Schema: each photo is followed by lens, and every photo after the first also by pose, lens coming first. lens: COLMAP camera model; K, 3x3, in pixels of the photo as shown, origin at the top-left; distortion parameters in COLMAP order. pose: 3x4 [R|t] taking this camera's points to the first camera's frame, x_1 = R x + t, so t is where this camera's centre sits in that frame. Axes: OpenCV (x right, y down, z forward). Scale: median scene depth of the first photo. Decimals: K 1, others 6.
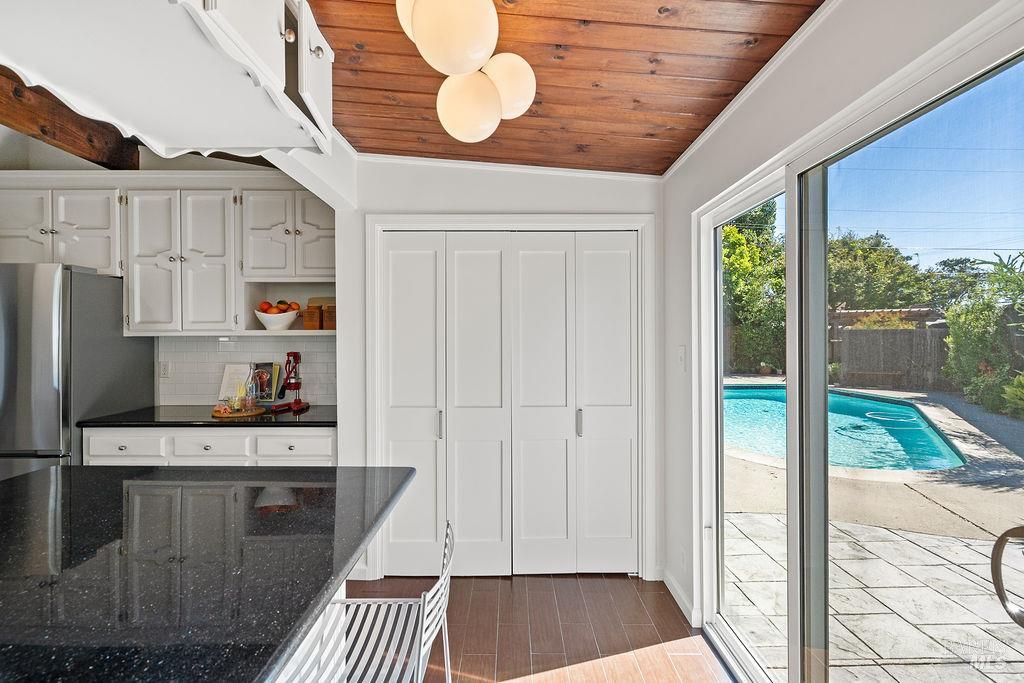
lens RADIAL K [[466.3, 0, 516.7], [0, 466.3, 337.6], [0, 0, 1]] dist [-0.002355, 0.000167]
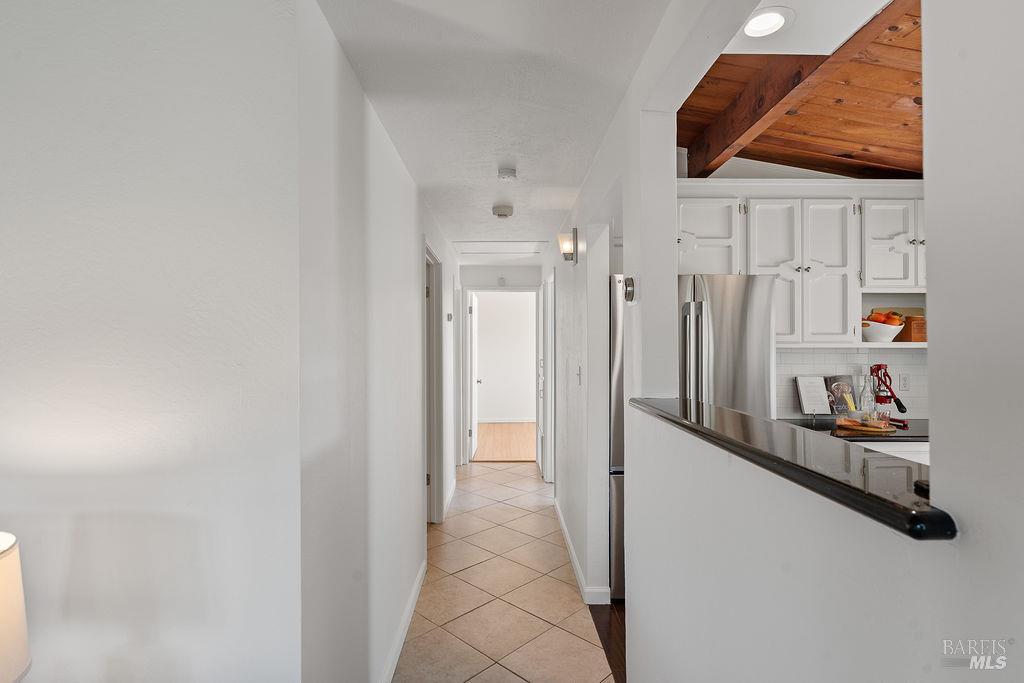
lens RADIAL K [[486.7, 0, 512.0], [0, 486.7, 341.5], [0, 0, 1]] dist [0.002037, 0.000278]
pose [[0.999995, 0.002587, 0.002068, -1.329790], [-0.002556, 0.999885, -0.014968, -0.000162], [-0.002106, 0.014962, 0.999886, -0.018295]]
